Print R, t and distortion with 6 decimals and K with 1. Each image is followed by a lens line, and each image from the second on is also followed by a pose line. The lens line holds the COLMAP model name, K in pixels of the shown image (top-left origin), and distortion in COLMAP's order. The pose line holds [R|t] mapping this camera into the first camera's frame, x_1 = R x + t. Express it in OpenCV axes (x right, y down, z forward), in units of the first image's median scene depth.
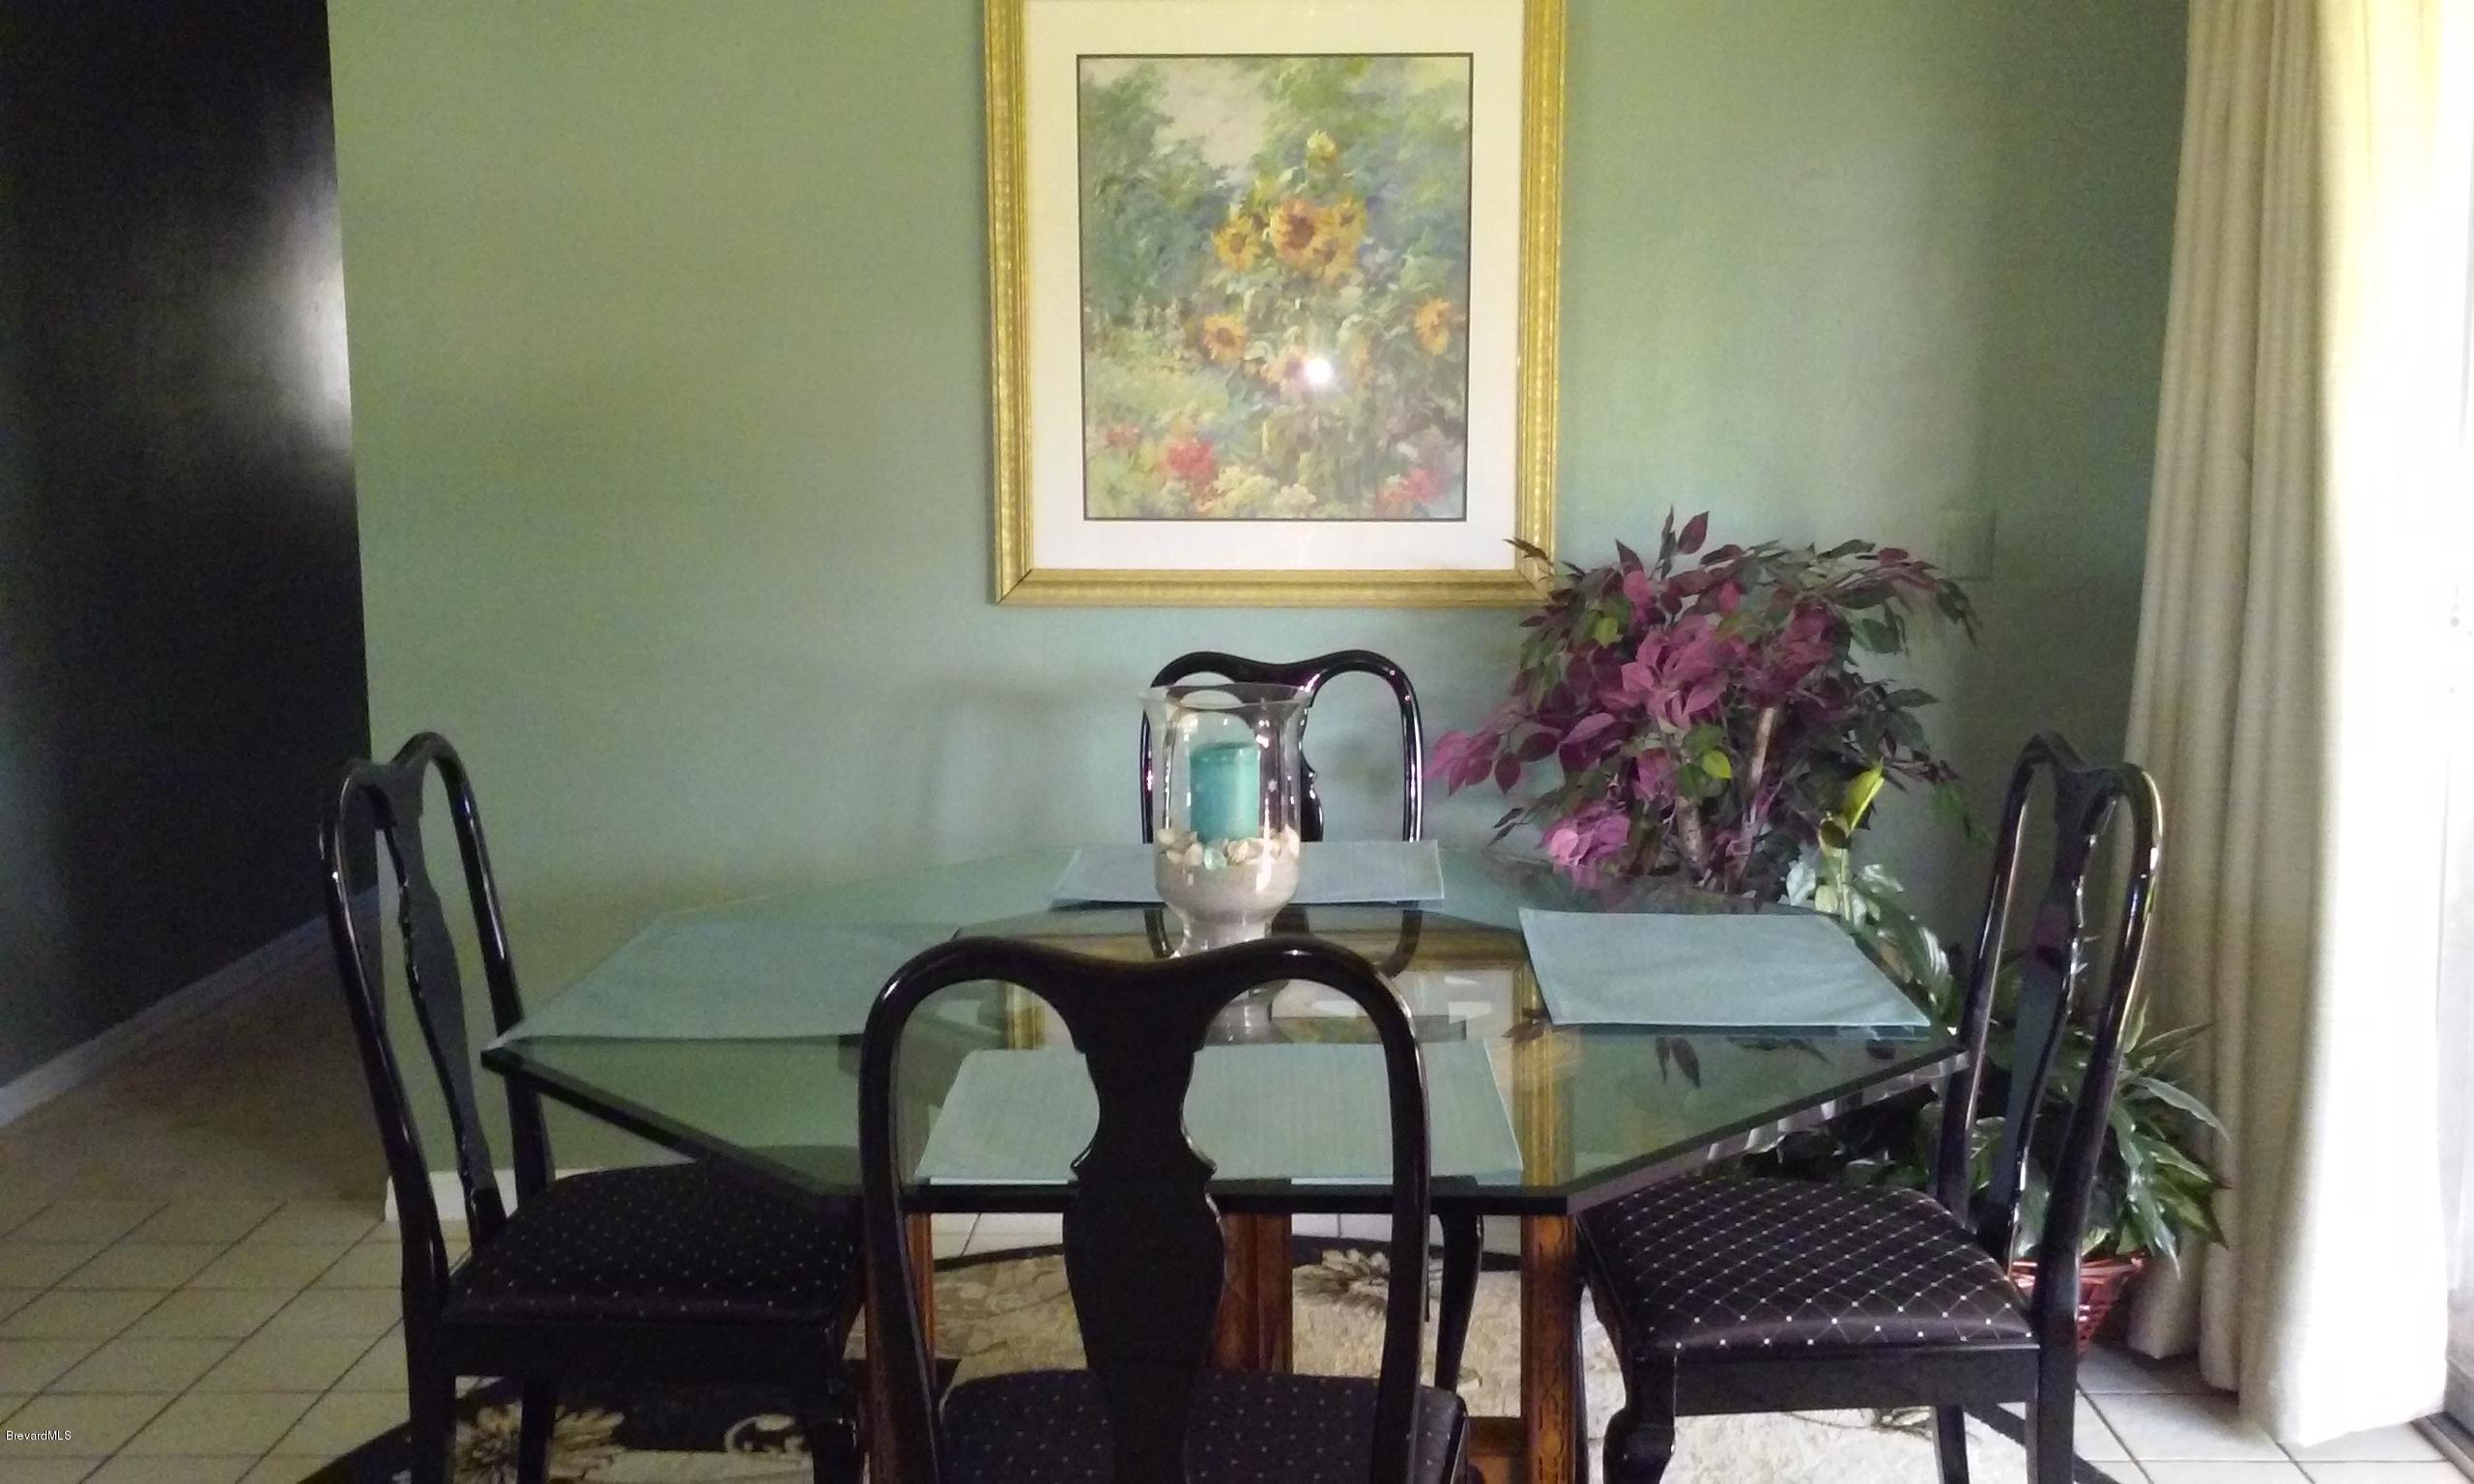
lens RADIAL K [[2420.3, 0, 1233.0], [0, 2420.3, 726.3], [0, 0, 1]] dist [0.067414, -0.172061]
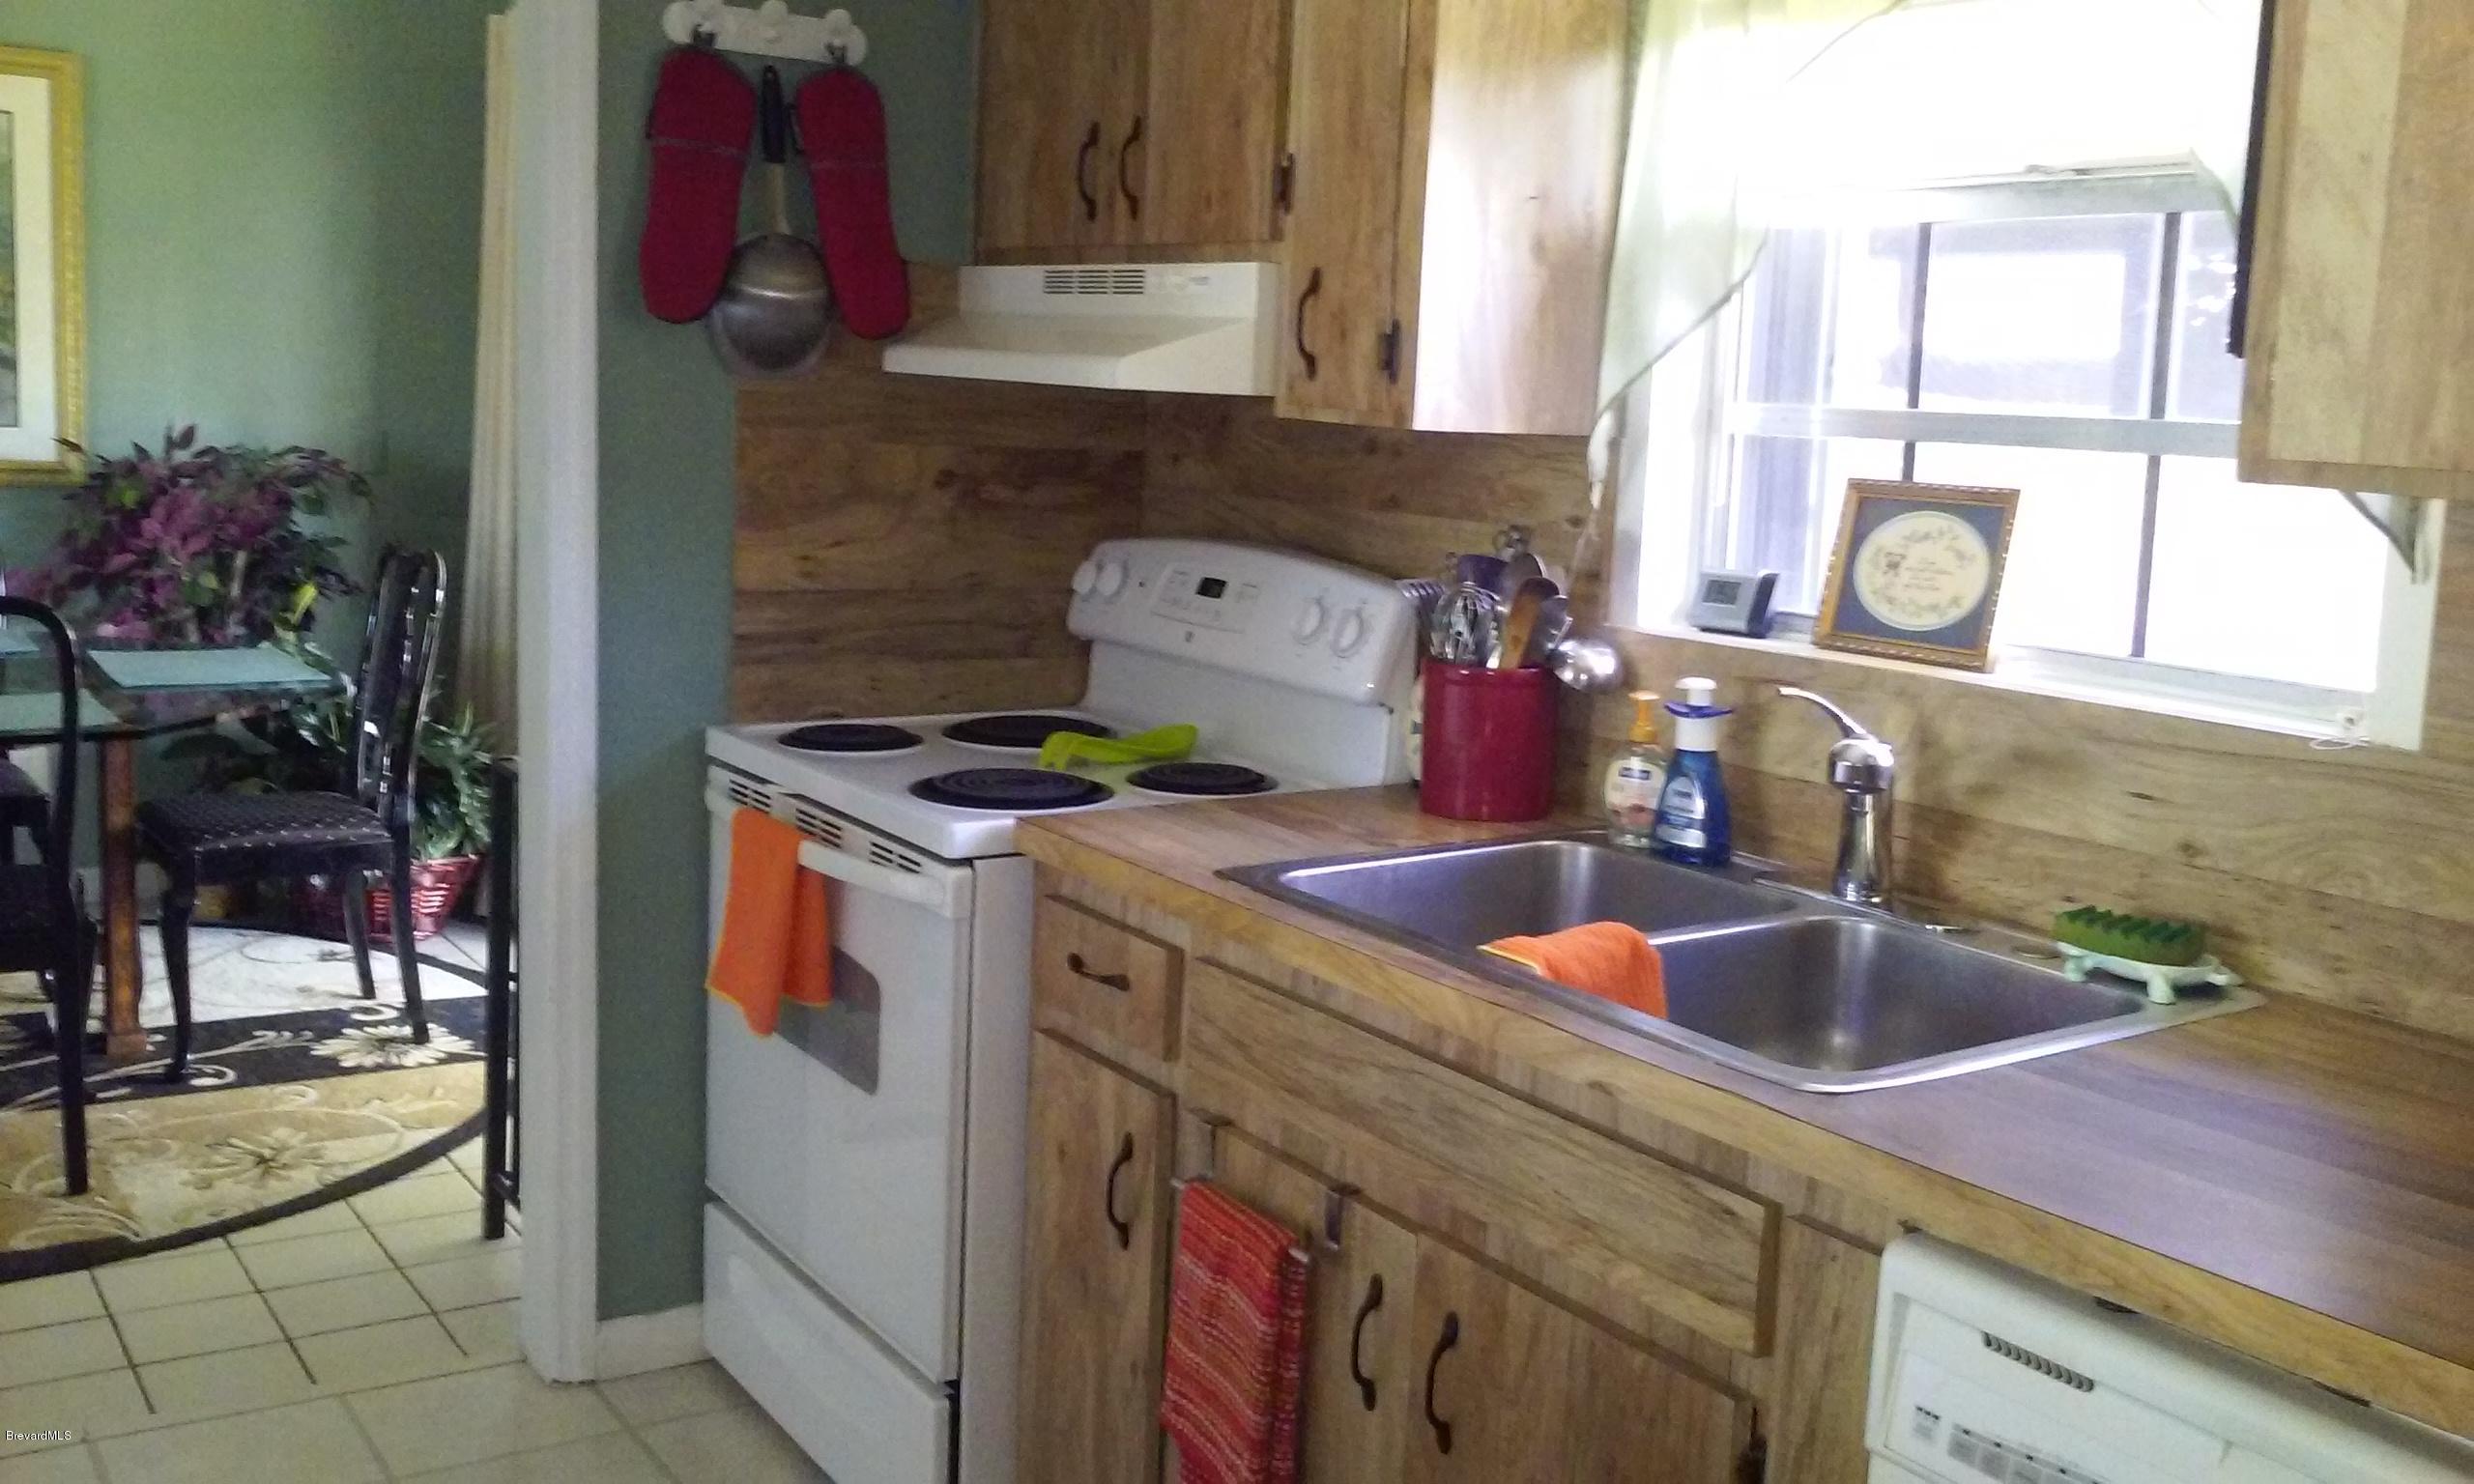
lens RADIAL K [[2420.3, 0, 1233.0], [0, 2420.3, 726.3], [0, 0, 1]] dist [0.067414, -0.172061]
pose [[0.826560, -0.037380, 0.561606, -0.140443], [0.027942, 0.999287, 0.025387, 0.084881], [-0.562155, -0.005291, 0.827015, -0.673982]]
